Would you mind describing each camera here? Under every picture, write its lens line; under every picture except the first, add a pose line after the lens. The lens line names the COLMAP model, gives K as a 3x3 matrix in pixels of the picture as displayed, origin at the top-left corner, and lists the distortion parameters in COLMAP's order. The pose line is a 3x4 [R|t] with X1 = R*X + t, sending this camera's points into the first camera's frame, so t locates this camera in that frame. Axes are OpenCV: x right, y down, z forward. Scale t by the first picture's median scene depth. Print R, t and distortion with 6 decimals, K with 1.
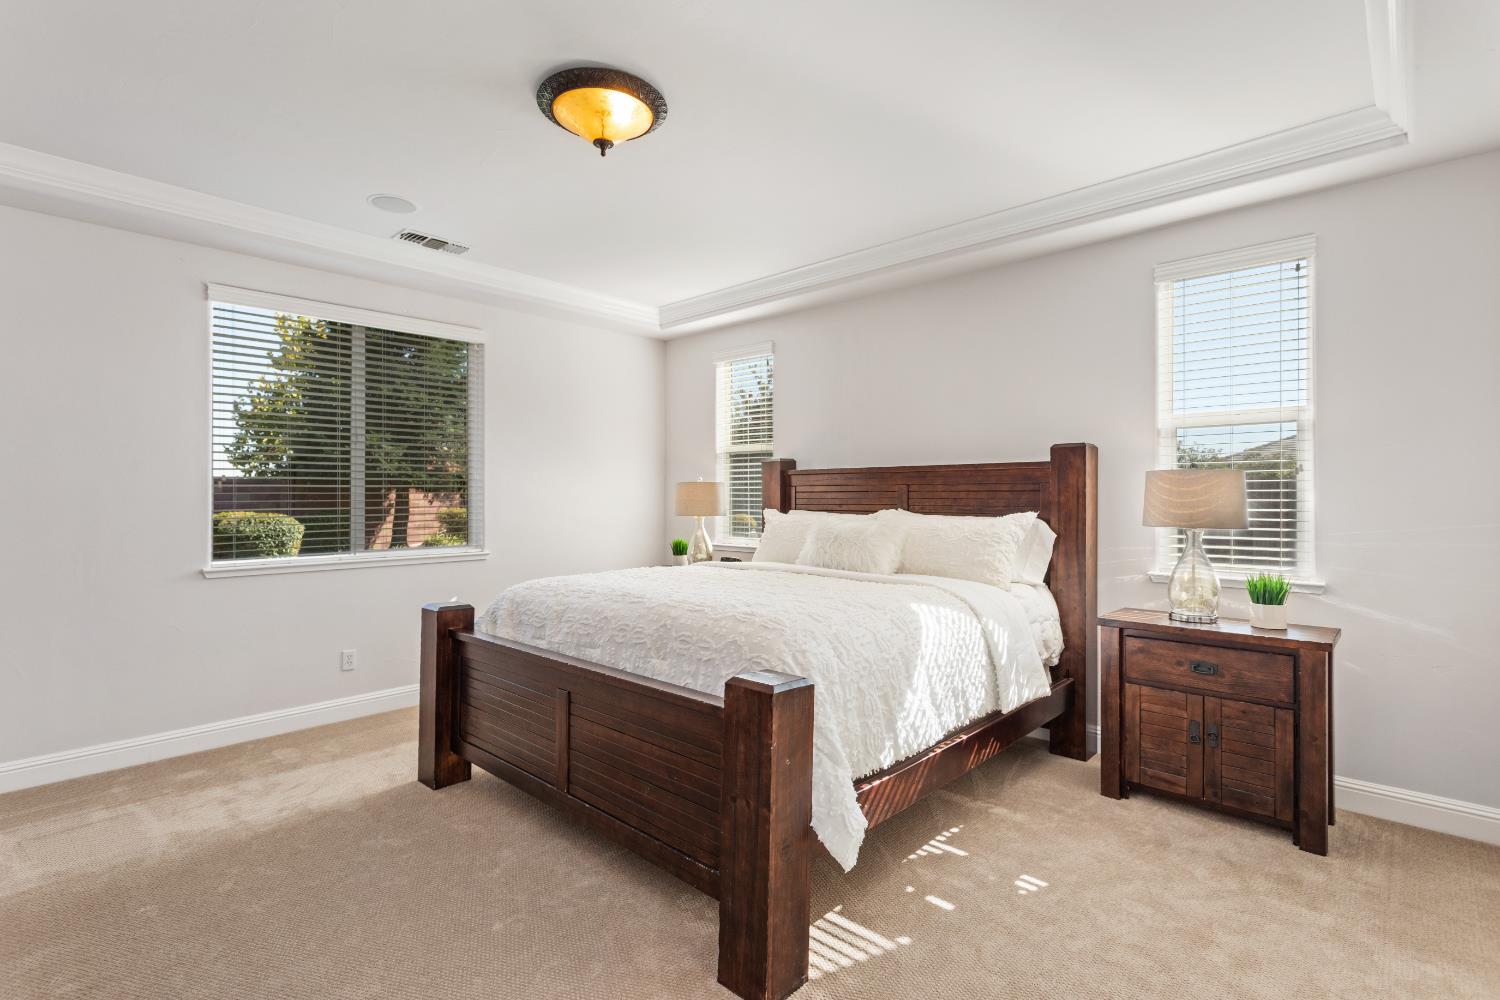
lens RADIAL K [[714.2, 0, 753.6], [0, 714.2, 495.9], [0, 0, 1]] dist [-0.000980, 0.000662]
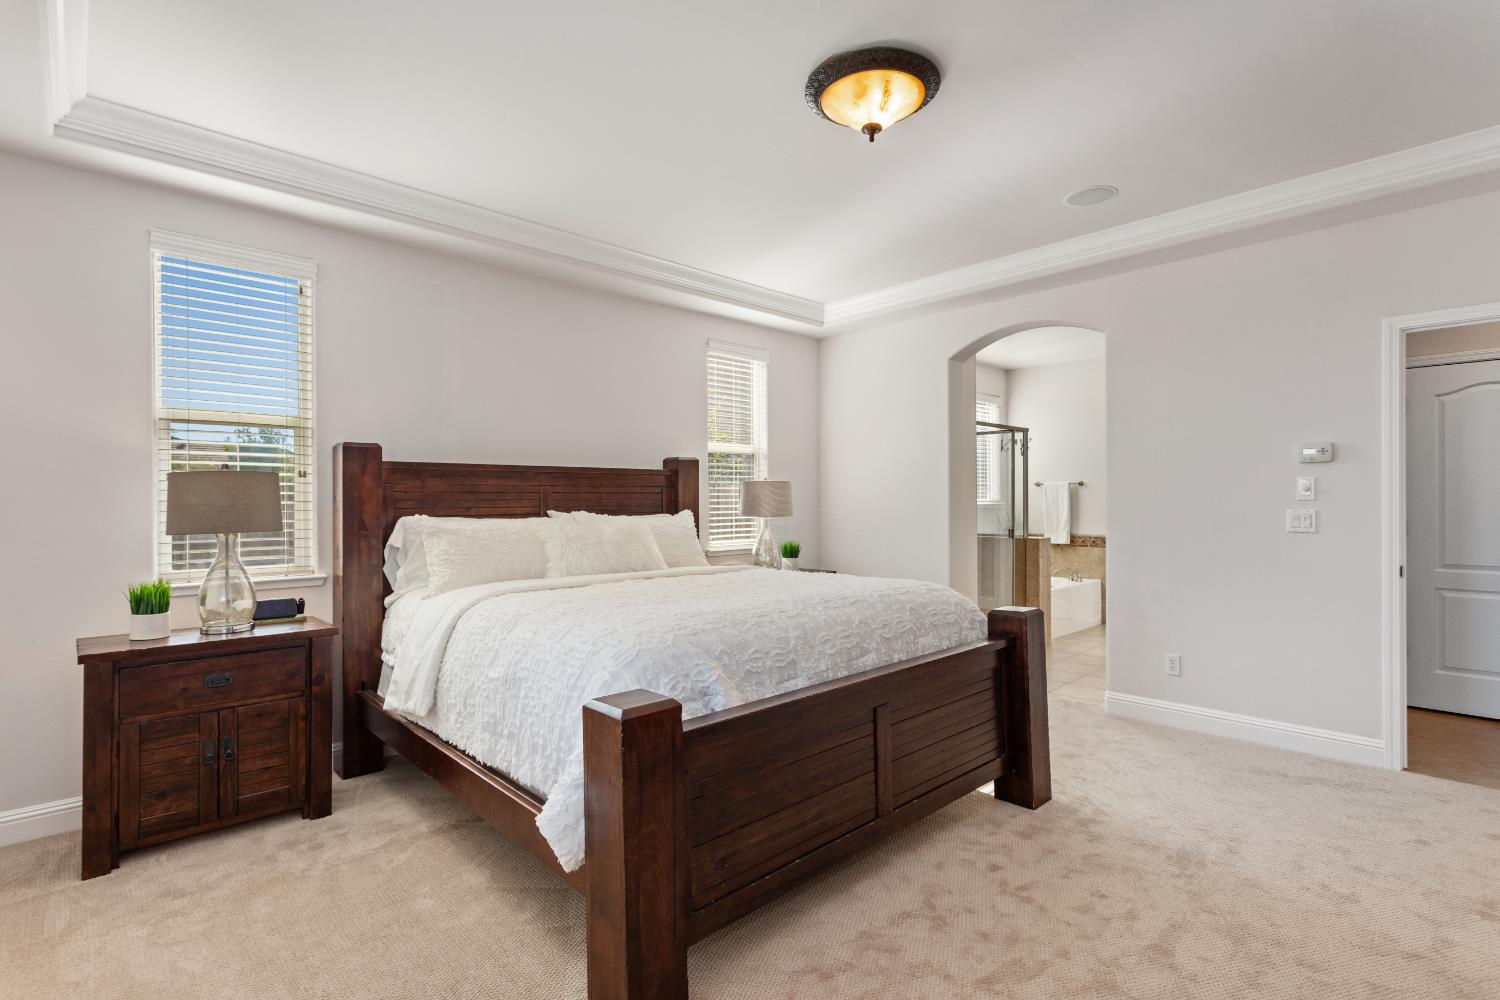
lens RADIAL K [[714.2, 0, 753.4], [0, 714.2, 501.0], [0, 0, 1]] dist [-0.000980, 0.000662]
pose [[0.054515, -0.002116, 0.998511, -0.791071], [-0.003423, 0.999991, 0.002306, 0.002666], [-0.998507, -0.003544, 0.054507, 0.731996]]
